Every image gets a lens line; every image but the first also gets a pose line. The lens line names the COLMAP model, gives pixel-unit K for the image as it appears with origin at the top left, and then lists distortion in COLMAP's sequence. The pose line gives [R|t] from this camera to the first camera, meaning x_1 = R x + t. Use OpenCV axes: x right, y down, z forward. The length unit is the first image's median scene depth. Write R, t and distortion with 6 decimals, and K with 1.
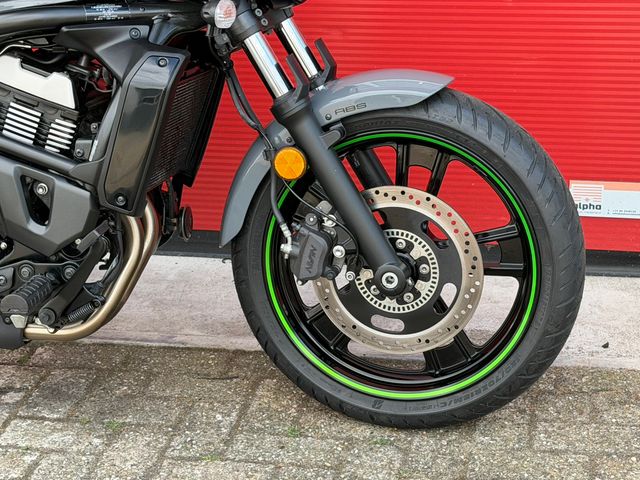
lens RADIAL K [[1441.7, 0, 333.5], [0, 1441.7, 251.1], [0, 0, 1]] dist [0.143294, 0.000000]
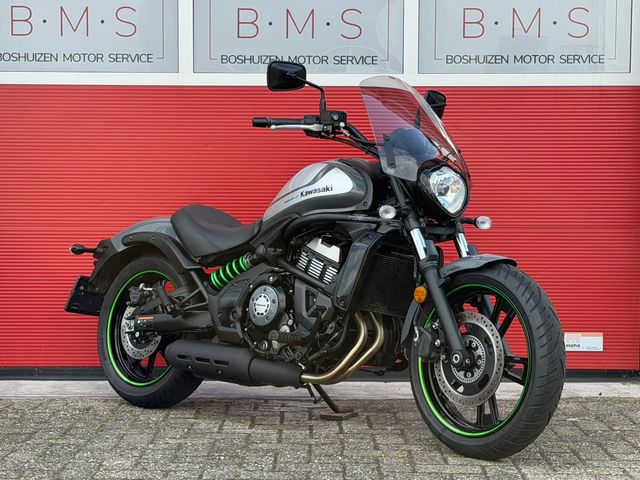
lens RADIAL K [[1441.7, 0, 317.2], [0, 1441.7, 244.0], [0, 0, 1]] dist [0.143294, 0.000000]
pose [[0.838954, 0.048294, -0.542055, 0.882640], [-0.240047, 0.926758, -0.288958, 0.464161], [0.488399, 0.372542, 0.789100, -0.608099]]
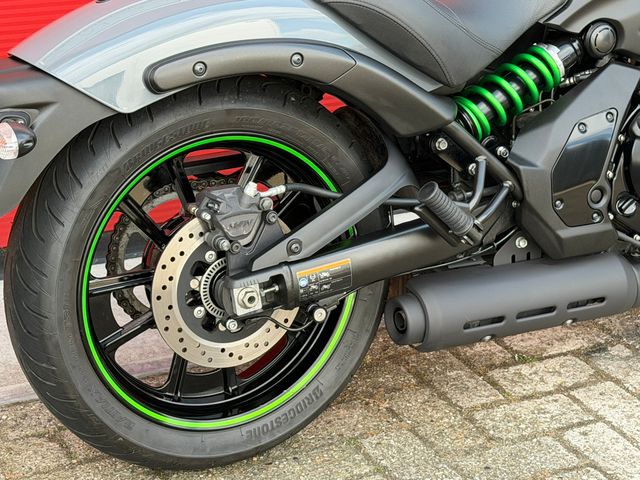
lens RADIAL K [[1441.7, 0, 320.1], [0, 1441.7, 242.7], [0, 0, 1]] dist [0.143294, 0.000000]
pose [[0.777669, -0.199562, 0.596159, -1.067165], [0.175397, 0.979499, 0.099085, -0.115249], [-0.603711, 0.027510, 0.796728, 0.392534]]
